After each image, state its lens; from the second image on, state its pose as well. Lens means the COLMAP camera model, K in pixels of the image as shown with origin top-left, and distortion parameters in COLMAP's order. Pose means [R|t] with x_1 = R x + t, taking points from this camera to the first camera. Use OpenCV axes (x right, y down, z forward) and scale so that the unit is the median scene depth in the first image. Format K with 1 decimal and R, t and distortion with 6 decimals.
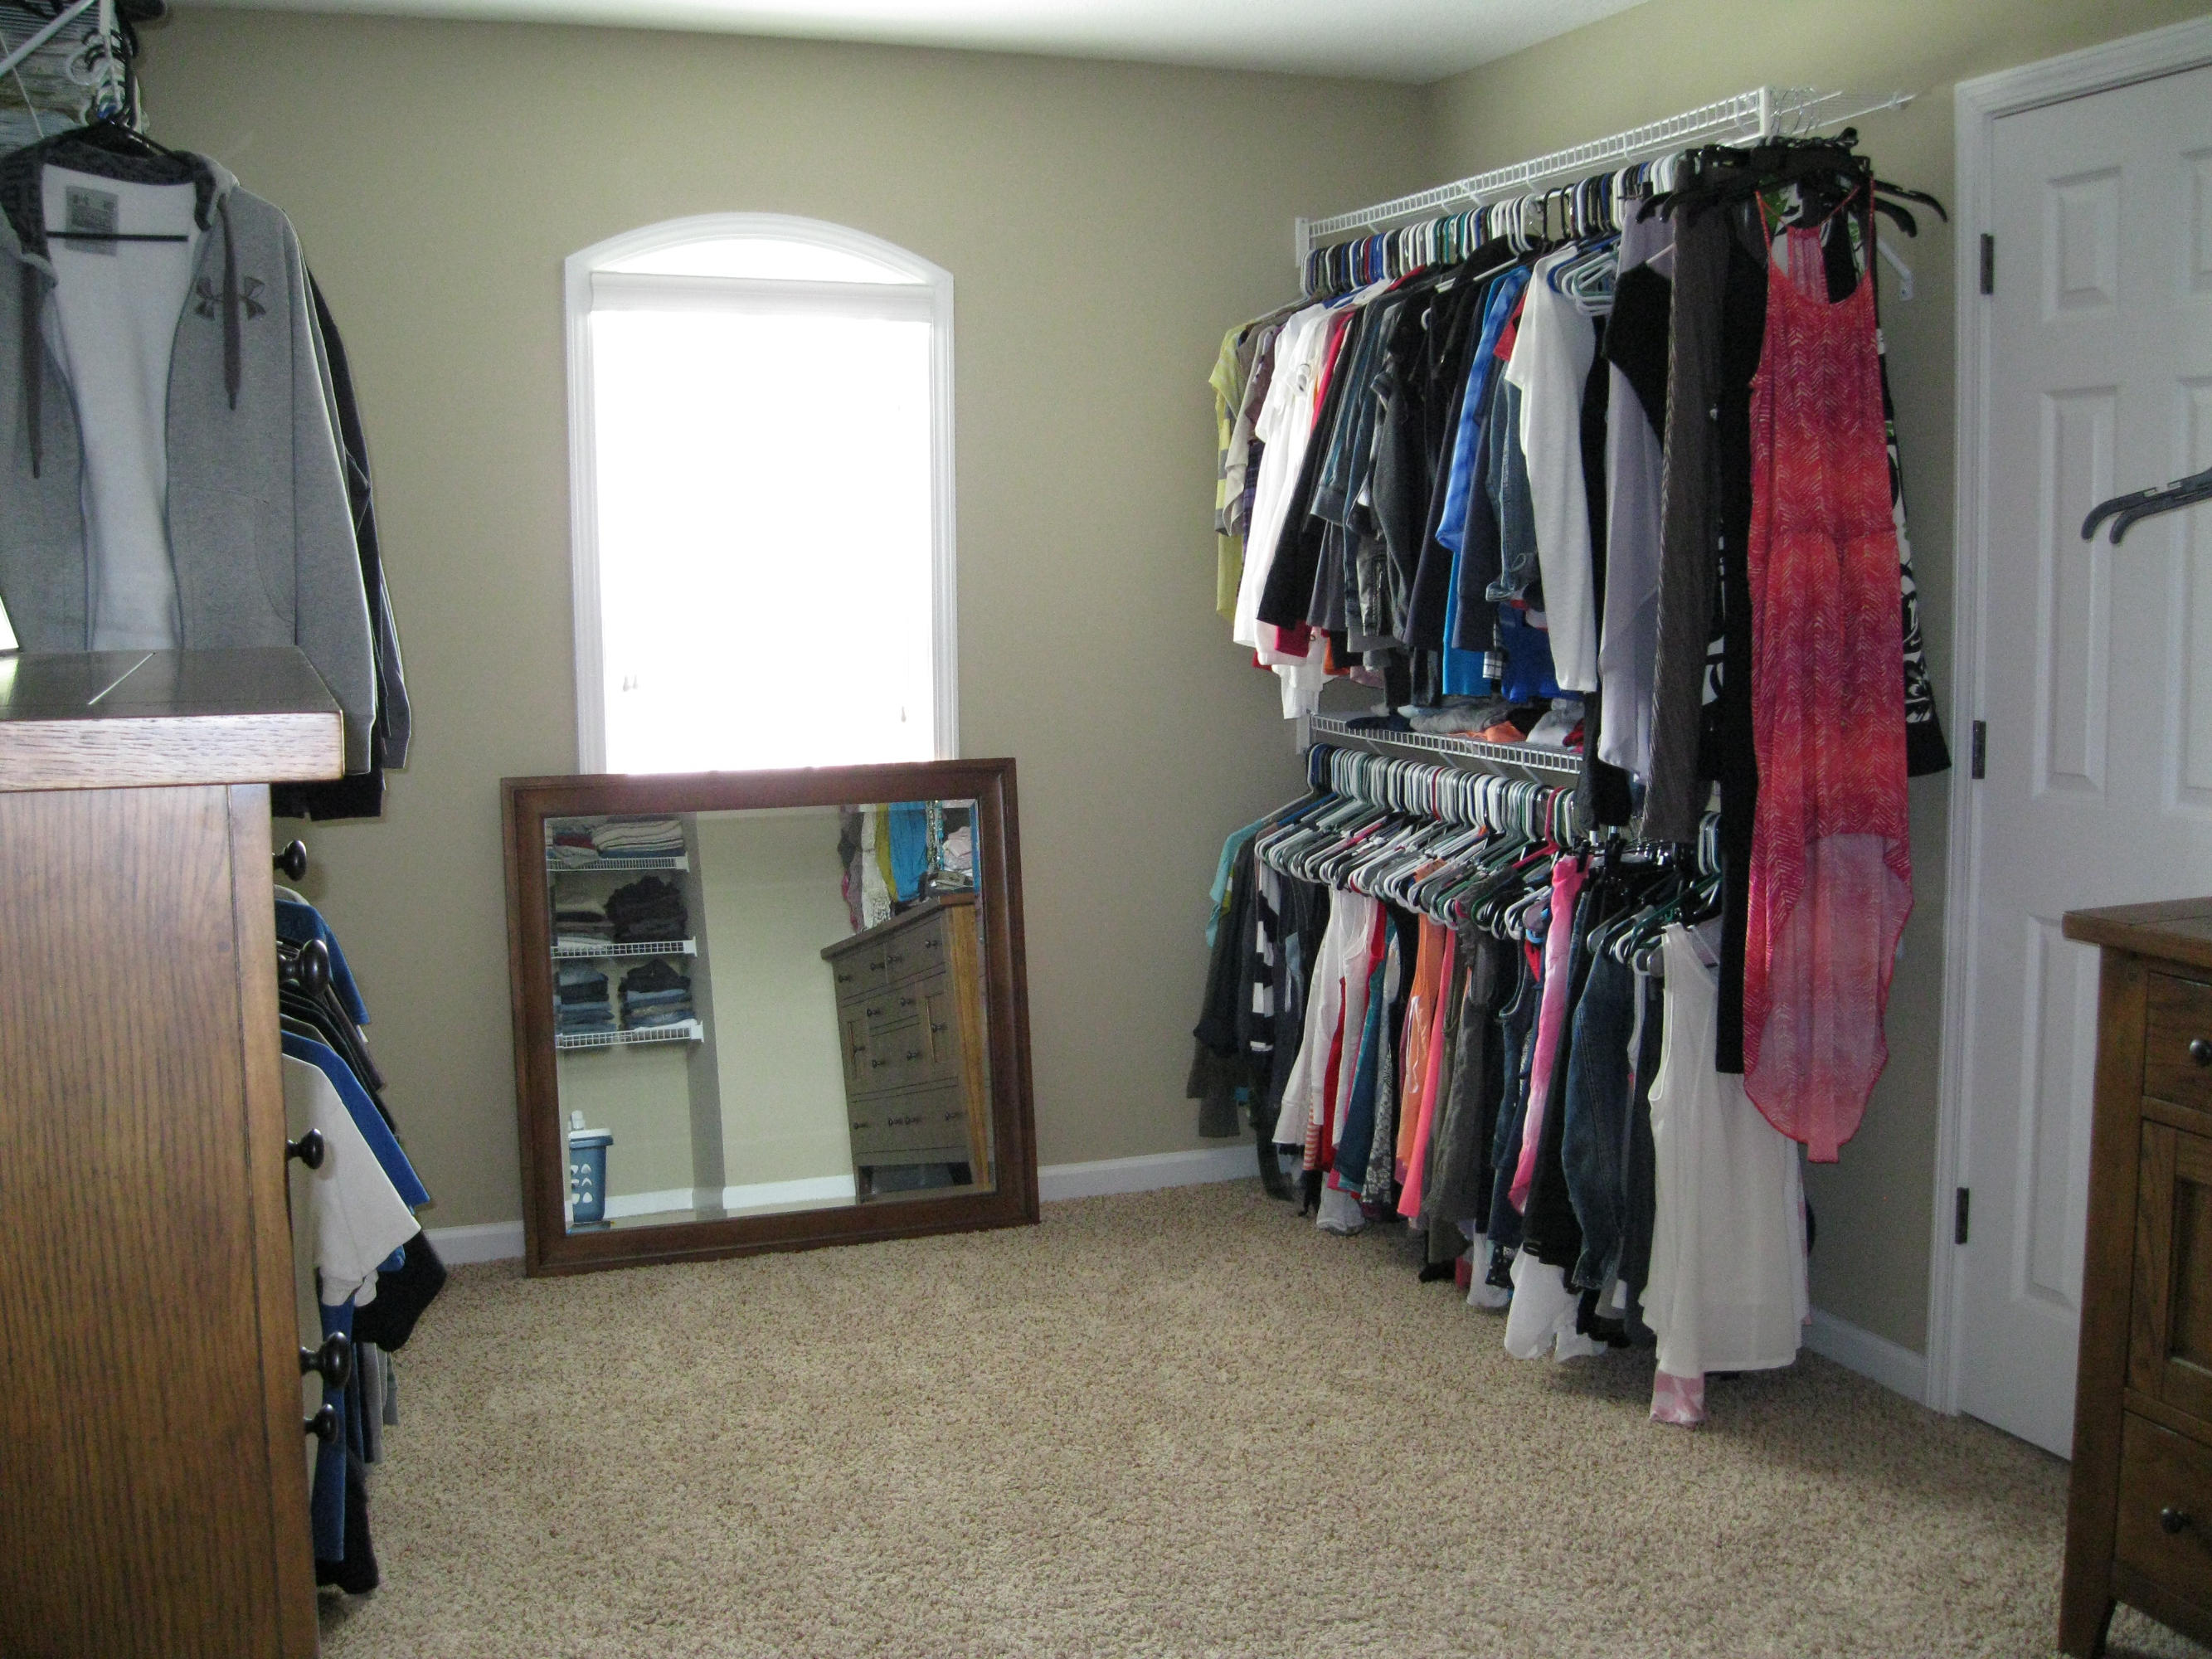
lens RADIAL K [[2294.1, 0, 1065.1], [0, 2294.1, 820.0], [0, 0, 1]] dist [-0.141572, 0.096821]
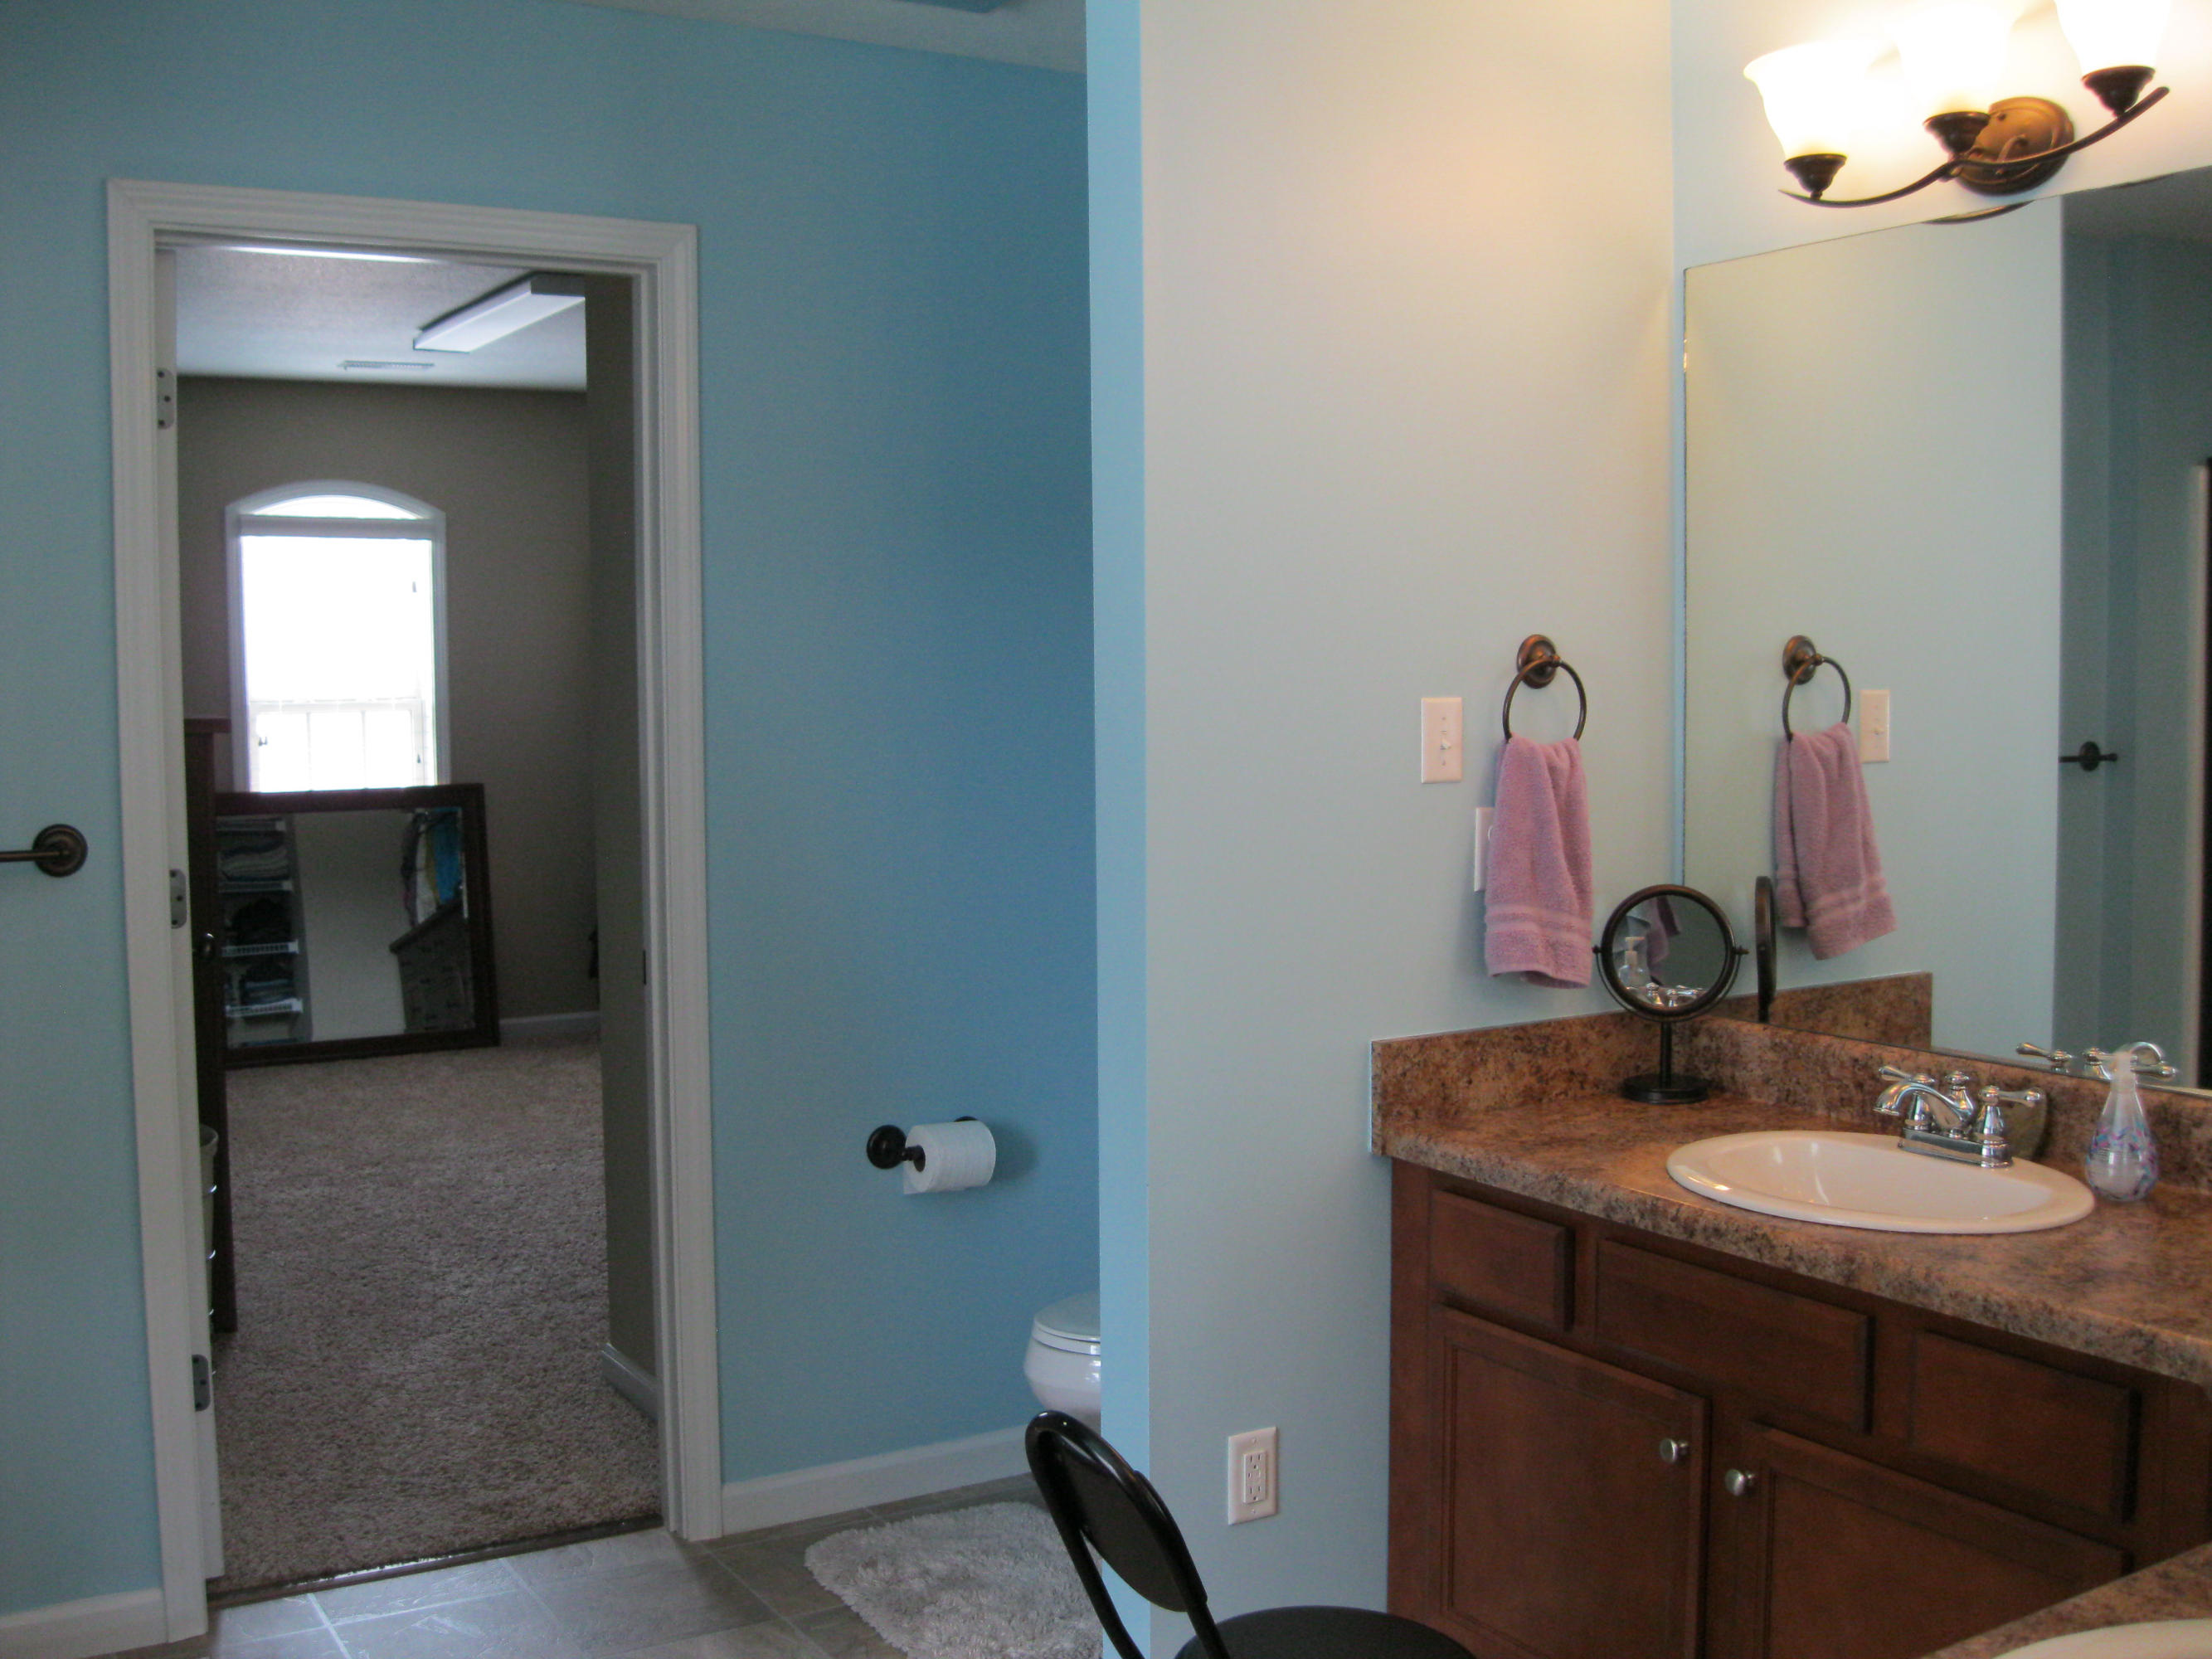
lens RADIAL K [[2294.1, 0, 1065.1], [0, 2294.1, 820.0], [0, 0, 1]] dist [-0.141572, 0.096821]
pose [[0.985418, -0.007537, 0.169986, 0.069201], [0.015031, 0.998969, -0.042842, 0.048240], [-0.169488, 0.044772, 0.984515, -0.460259]]
